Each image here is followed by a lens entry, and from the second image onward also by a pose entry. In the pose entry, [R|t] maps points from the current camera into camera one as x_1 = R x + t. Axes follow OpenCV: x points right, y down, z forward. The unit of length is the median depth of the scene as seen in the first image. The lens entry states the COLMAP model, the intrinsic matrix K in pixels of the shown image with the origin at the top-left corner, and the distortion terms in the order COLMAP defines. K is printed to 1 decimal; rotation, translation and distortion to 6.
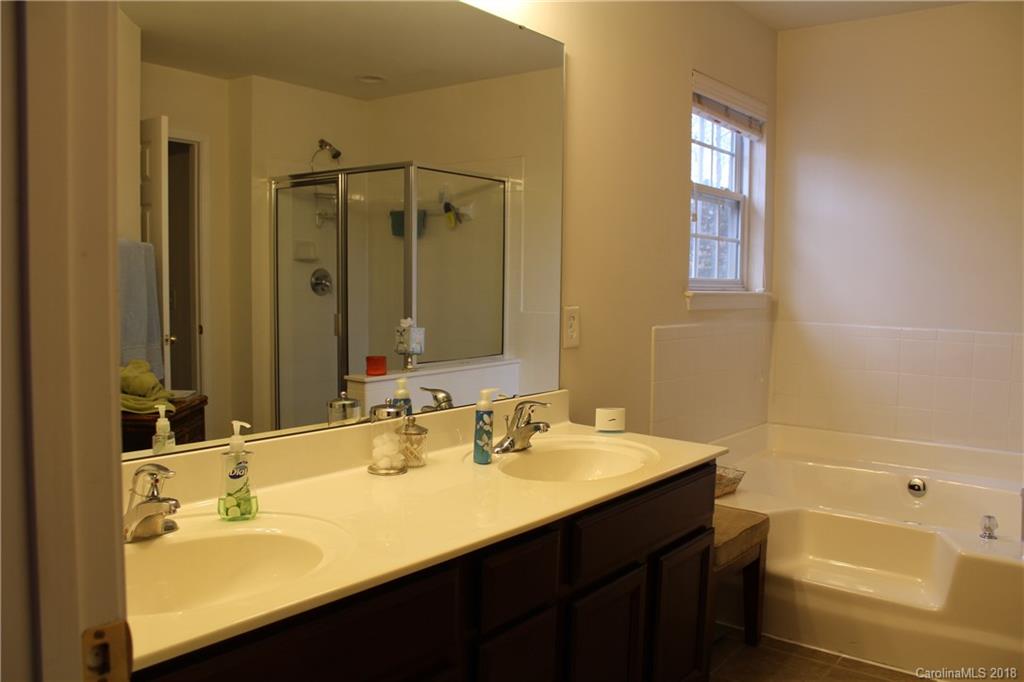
lens RADIAL K [[838.9, 0, 511.6], [0, 838.9, 343.0], [0, 0, 1]] dist [-0.125231, 0.064602]
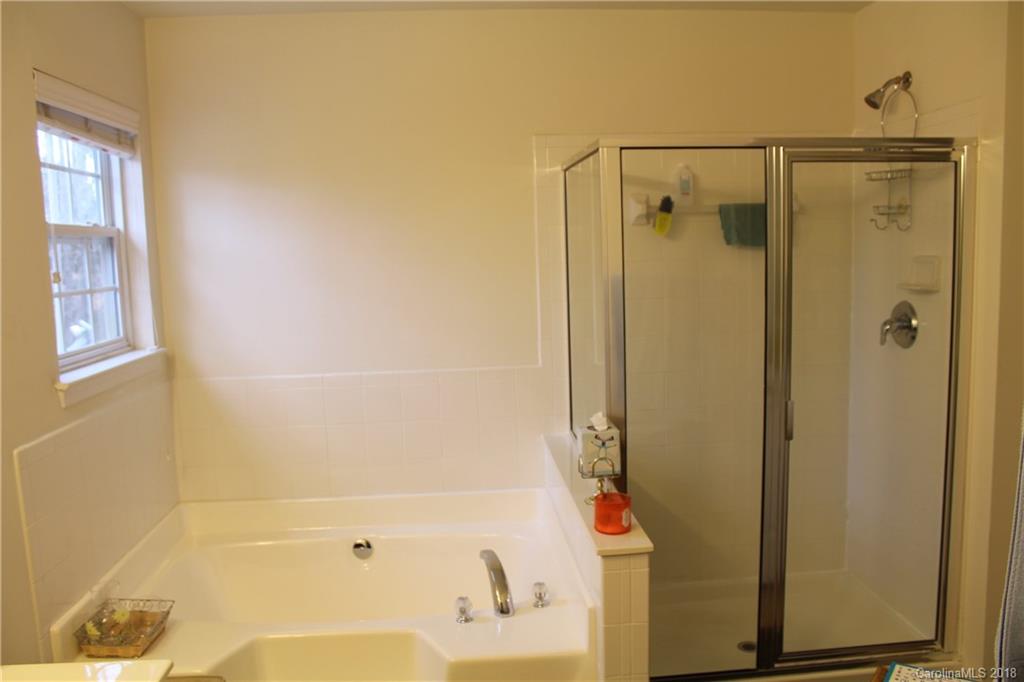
lens RADIAL K [[838.9, 0, 516.1], [0, 838.9, 341.9], [0, 0, 1]] dist [-0.125231, 0.064602]
pose [[0.734798, -0.119645, 0.667651, 0.033364], [0.092945, 0.992796, 0.075620, -0.099516], [-0.671888, 0.006489, 0.740624, 0.190139]]
